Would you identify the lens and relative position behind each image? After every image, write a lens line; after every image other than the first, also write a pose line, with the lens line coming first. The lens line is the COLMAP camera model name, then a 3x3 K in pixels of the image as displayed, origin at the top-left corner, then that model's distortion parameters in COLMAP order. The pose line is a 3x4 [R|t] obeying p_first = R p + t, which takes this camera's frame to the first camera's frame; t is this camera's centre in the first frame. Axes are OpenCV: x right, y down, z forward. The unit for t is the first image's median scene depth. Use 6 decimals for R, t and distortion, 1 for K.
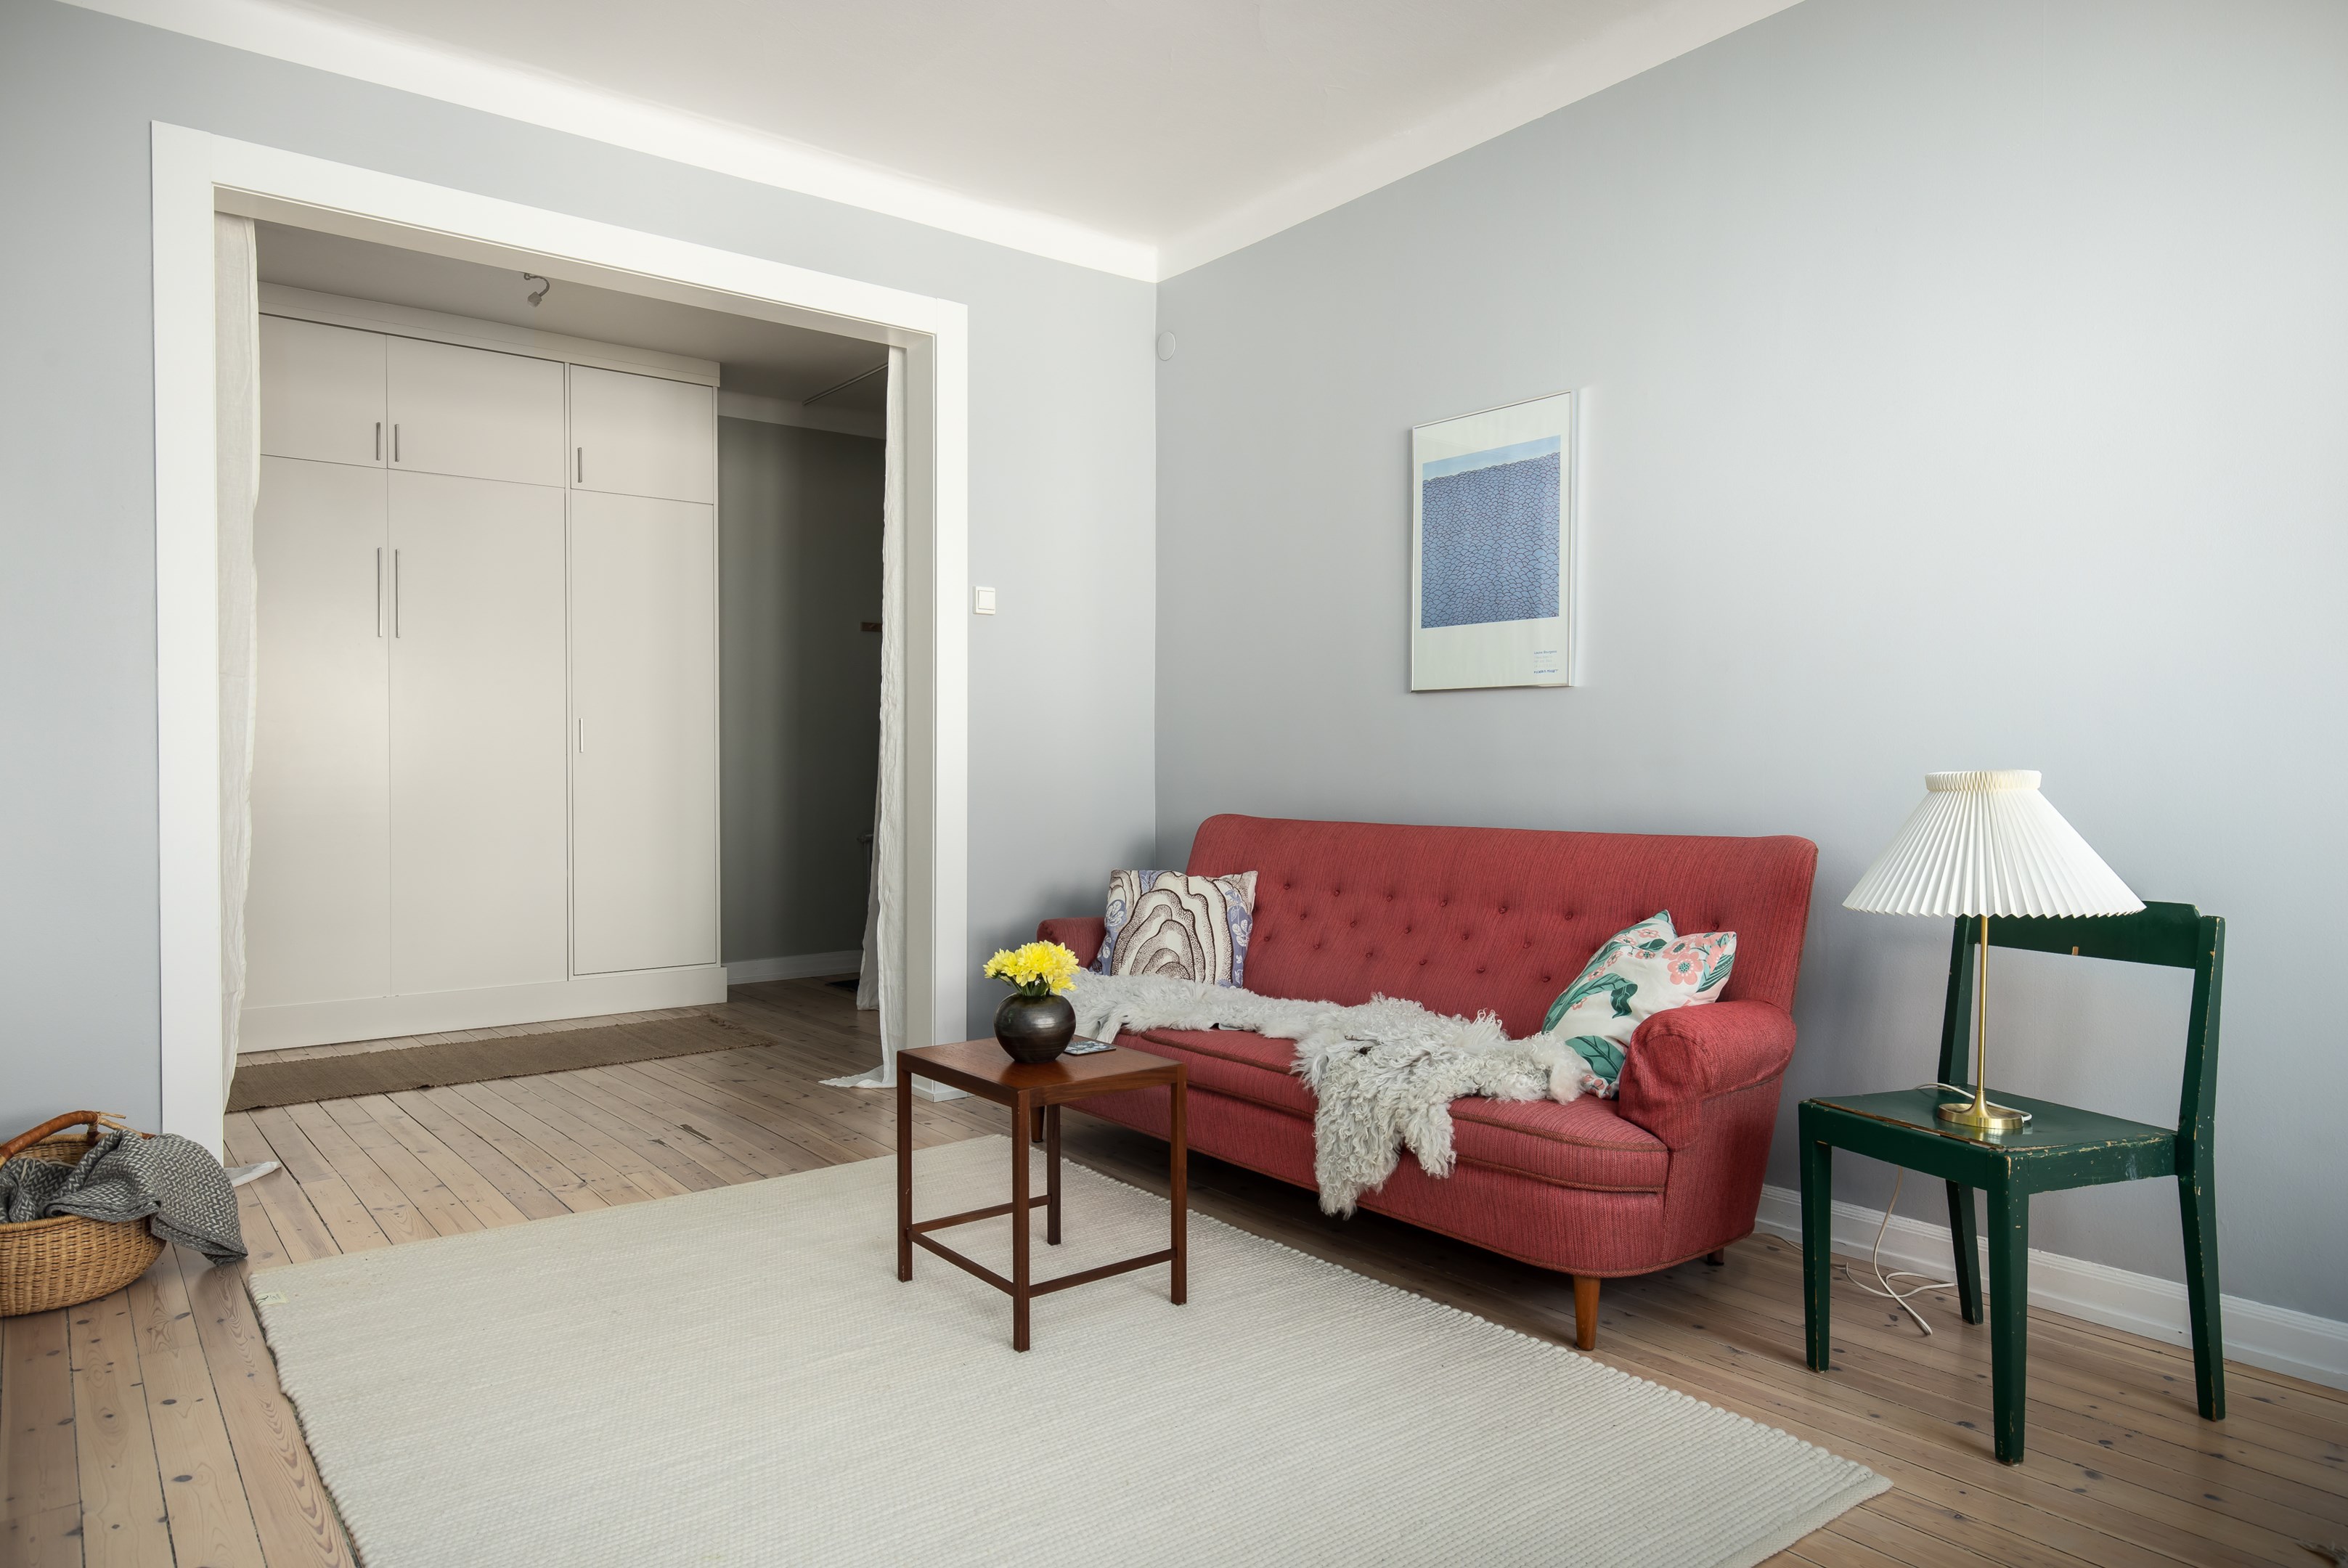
lens RADIAL K [[1444.0, 0, 1158.2], [0, 1444.0, 777.6], [0, 0, 1]] dist [0.006387, -0.003310]
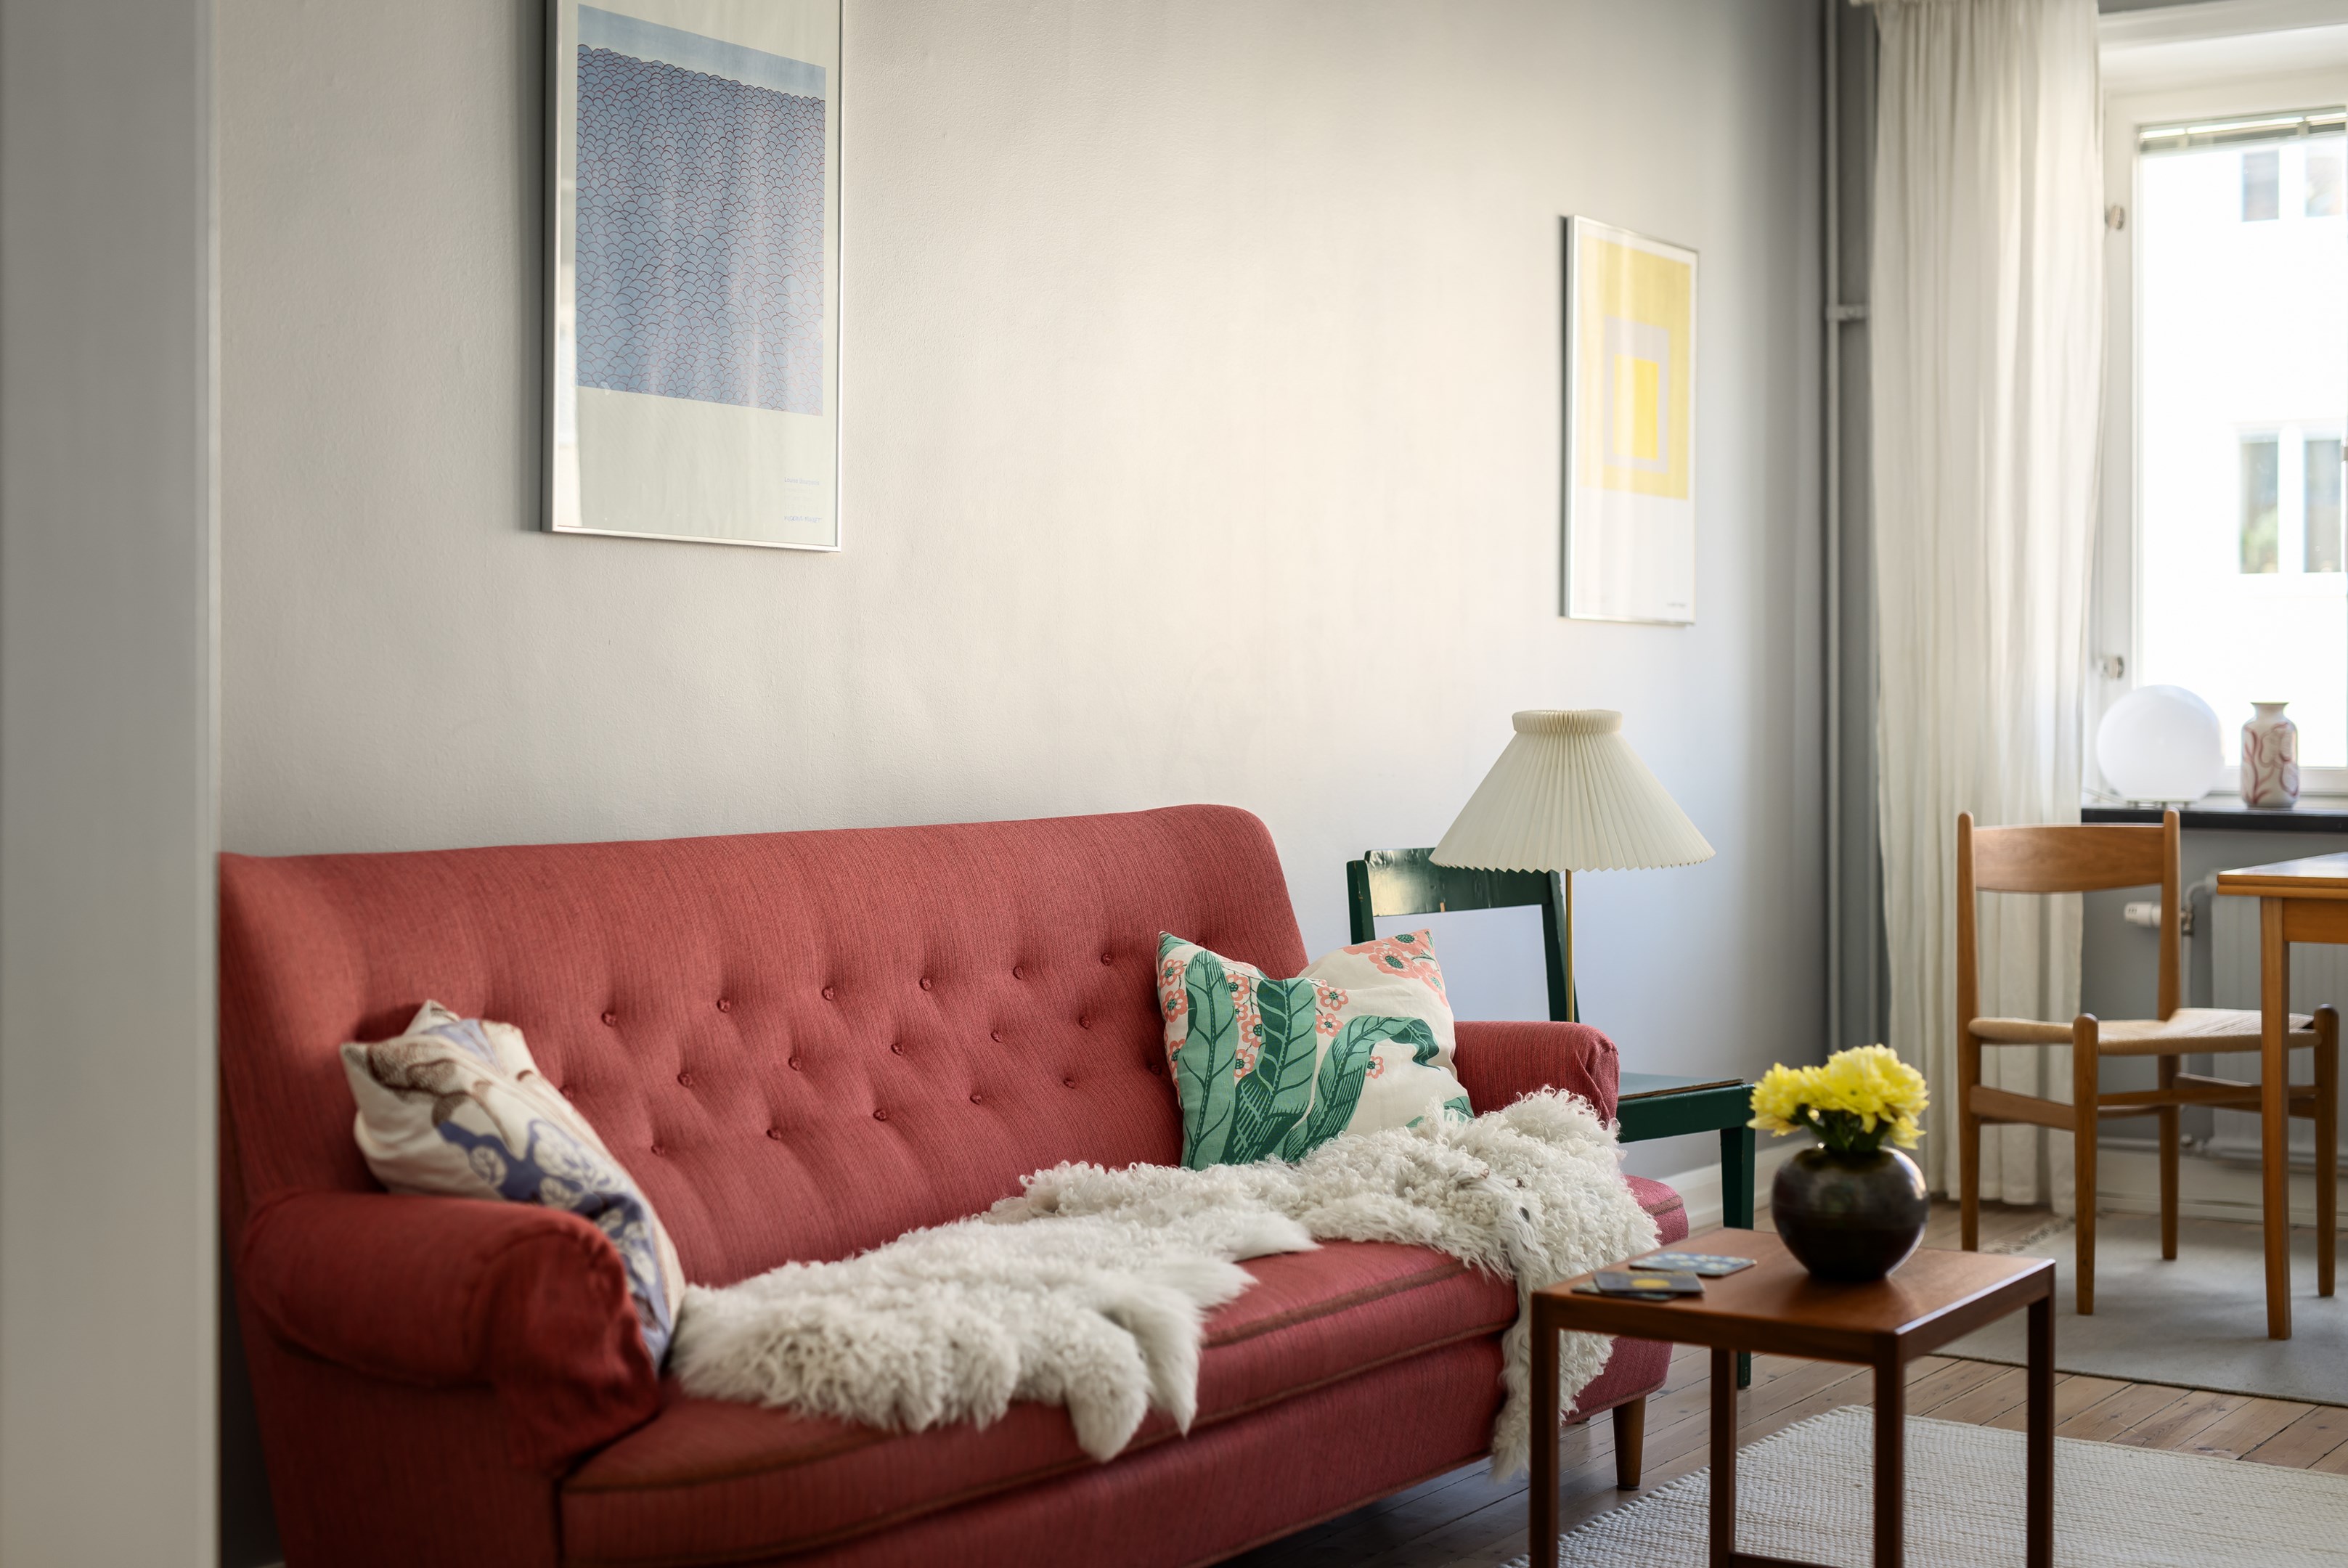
lens RADIAL K [[3307.2, 0, 1223.0], [0, 3307.2, 699.4], [0, 0, 1]] dist [0.006338, 0.000000]
pose [[-0.329092, -0.002390, 0.944295, -0.969437], [0.004907, 0.999979, 0.004241, -0.015407], [-0.944285, 0.006029, -0.329074, 1.365140]]
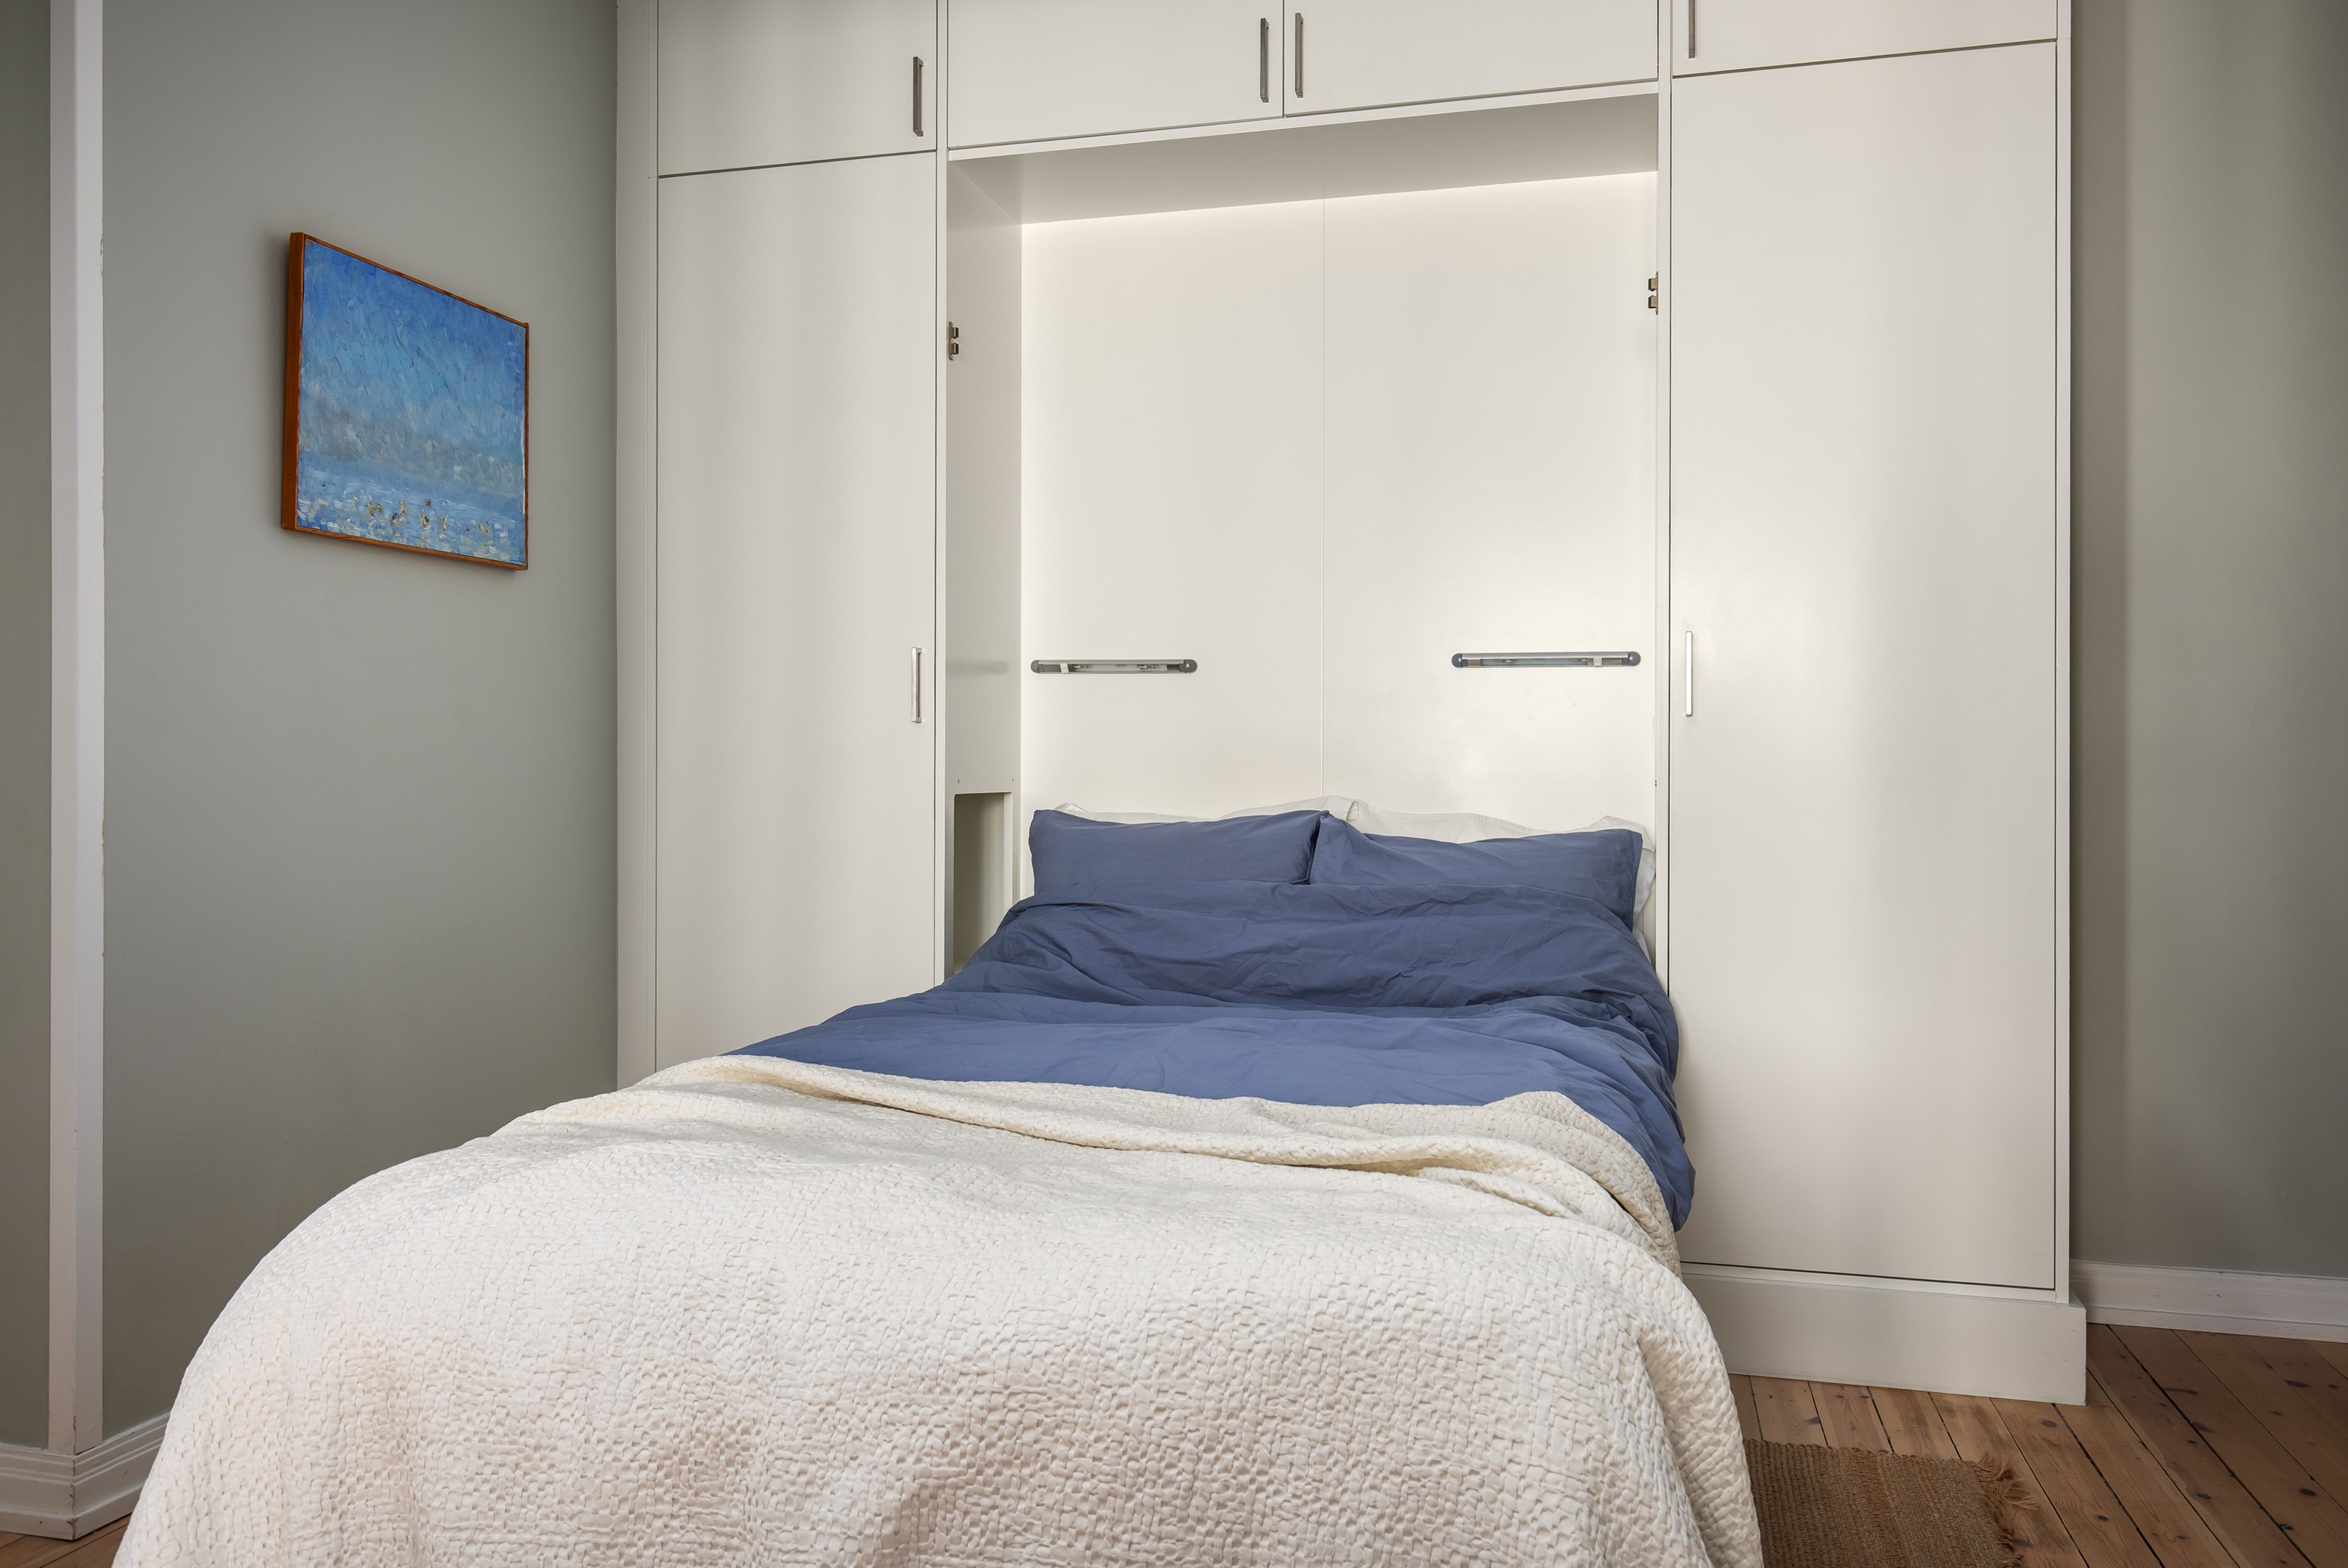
lens RADIAL K [[1766.3, 0, 1161.5], [0, 1766.3, 766.5], [0, 0, 1]] dist [0.006755, -0.003331]
pose [[0.603237, 0.003443, -0.797554, -0.161888], [-0.011241, 0.999928, -0.004185, 0.000861], [0.797483, 0.011490, 0.603232, 1.038755]]
